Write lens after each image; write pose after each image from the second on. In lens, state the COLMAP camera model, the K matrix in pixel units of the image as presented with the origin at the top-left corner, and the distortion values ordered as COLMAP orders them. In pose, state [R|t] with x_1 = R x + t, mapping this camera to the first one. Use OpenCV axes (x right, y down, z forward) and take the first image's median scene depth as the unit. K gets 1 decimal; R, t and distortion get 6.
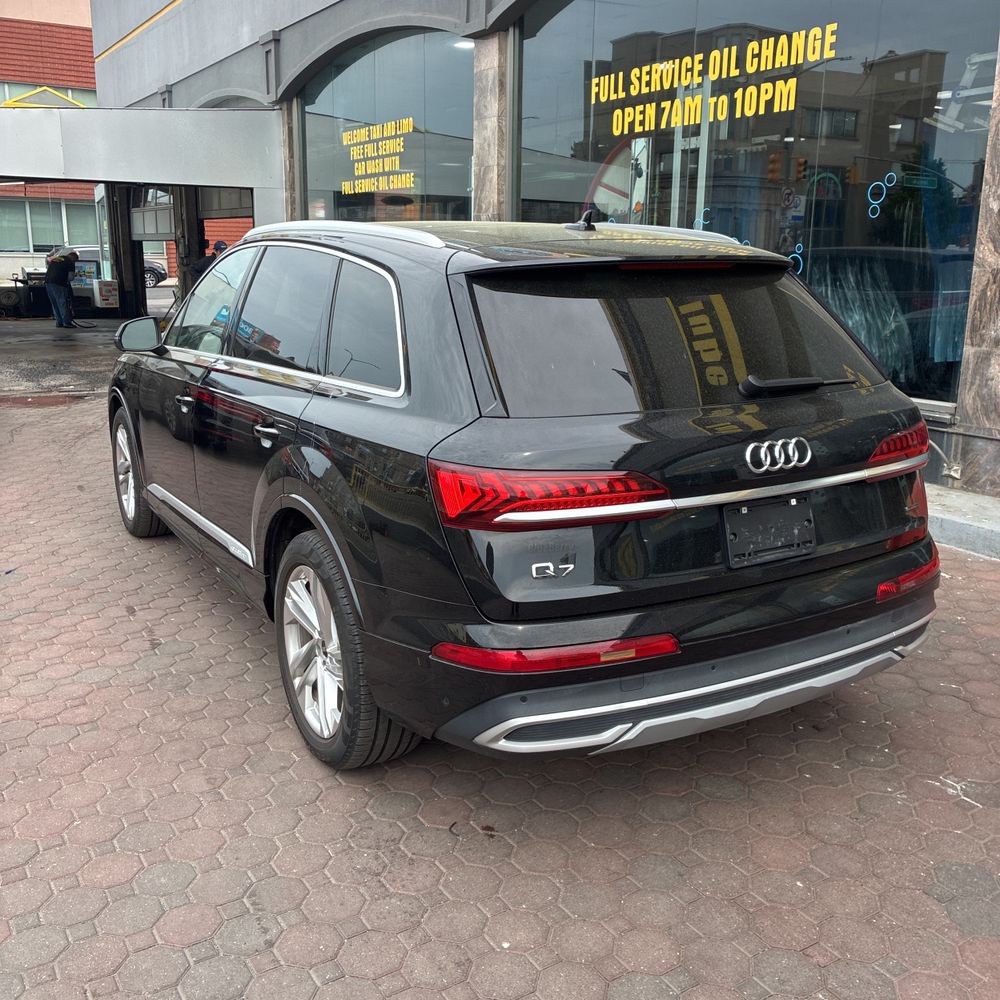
lens RADIAL K [[1003.6, 0, 500.0], [0, 1003.6, 500.0], [0, 0, 1]] dist [-0.003493, 0.038388]
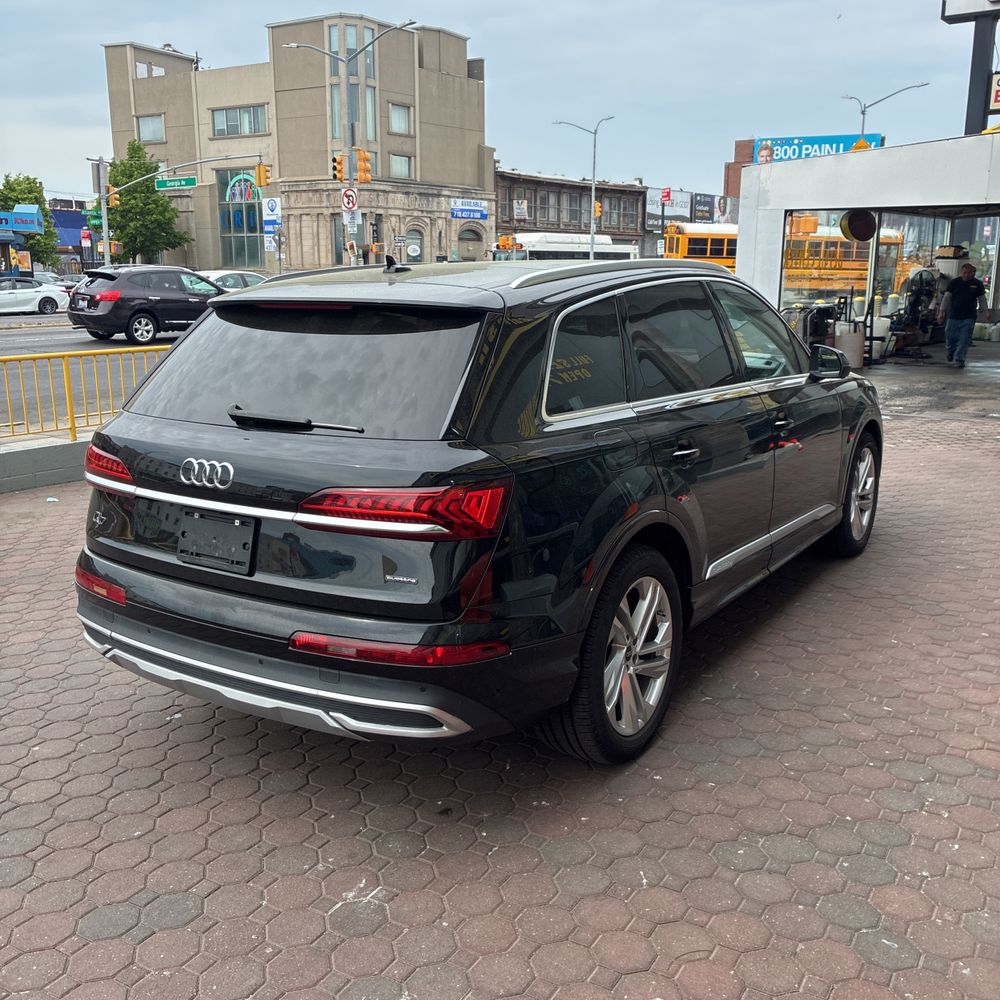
lens RADIAL K [[1011.6, 0, 500.0], [0, 1011.6, 500.0], [0, 0, 1]] dist [-0.005504, 0.017325]
pose [[0.456487, 0.187220, -0.869809, 0.365417], [-0.204693, 0.973486, 0.102110, -0.051436], [0.865864, 0.131432, 0.482706, 0.188185]]
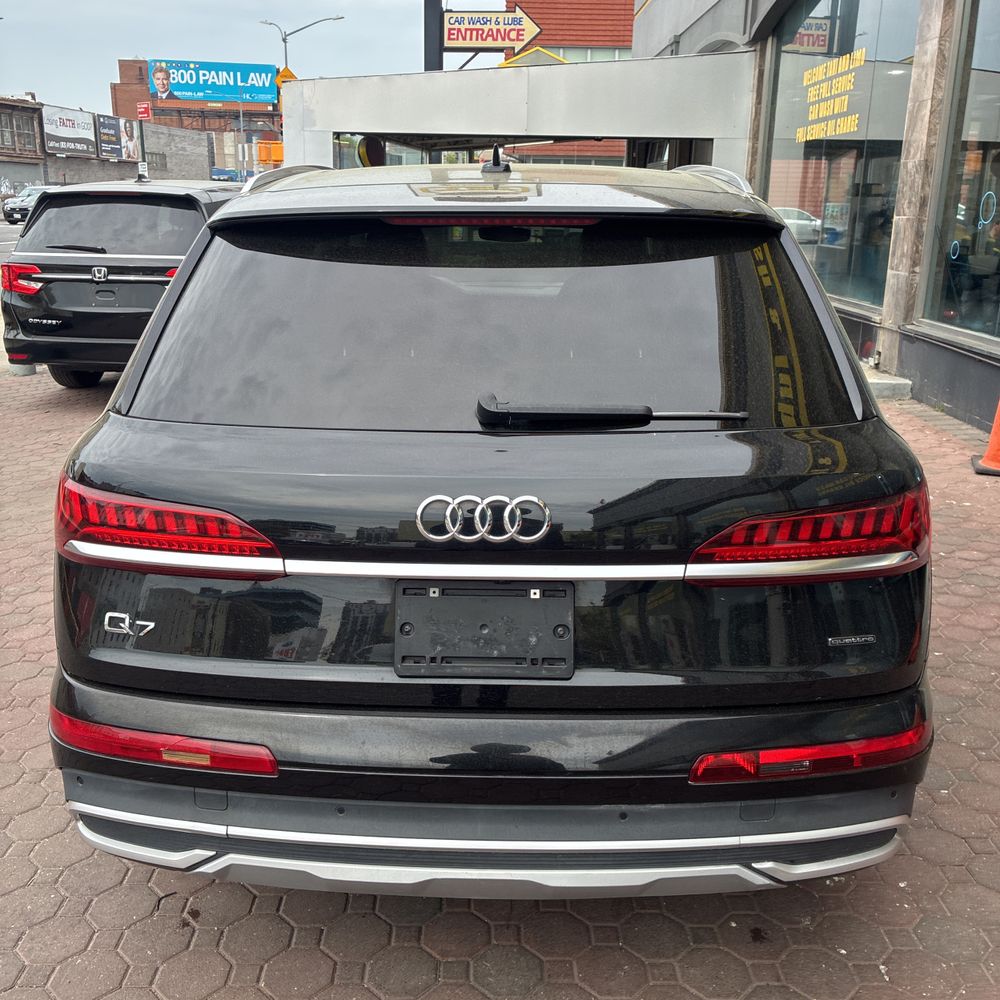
lens RADIAL K [[1016.6, 0, 500.0], [0, 1016.6, 500.0], [0, 0, 1]] dist [0.015942, -0.010405]
pose [[0.853194, 0.147119, -0.500415, 0.155796], [-0.129099, 0.989109, 0.070683, -0.026658], [0.505364, 0.004297, 0.862896, 0.113233]]
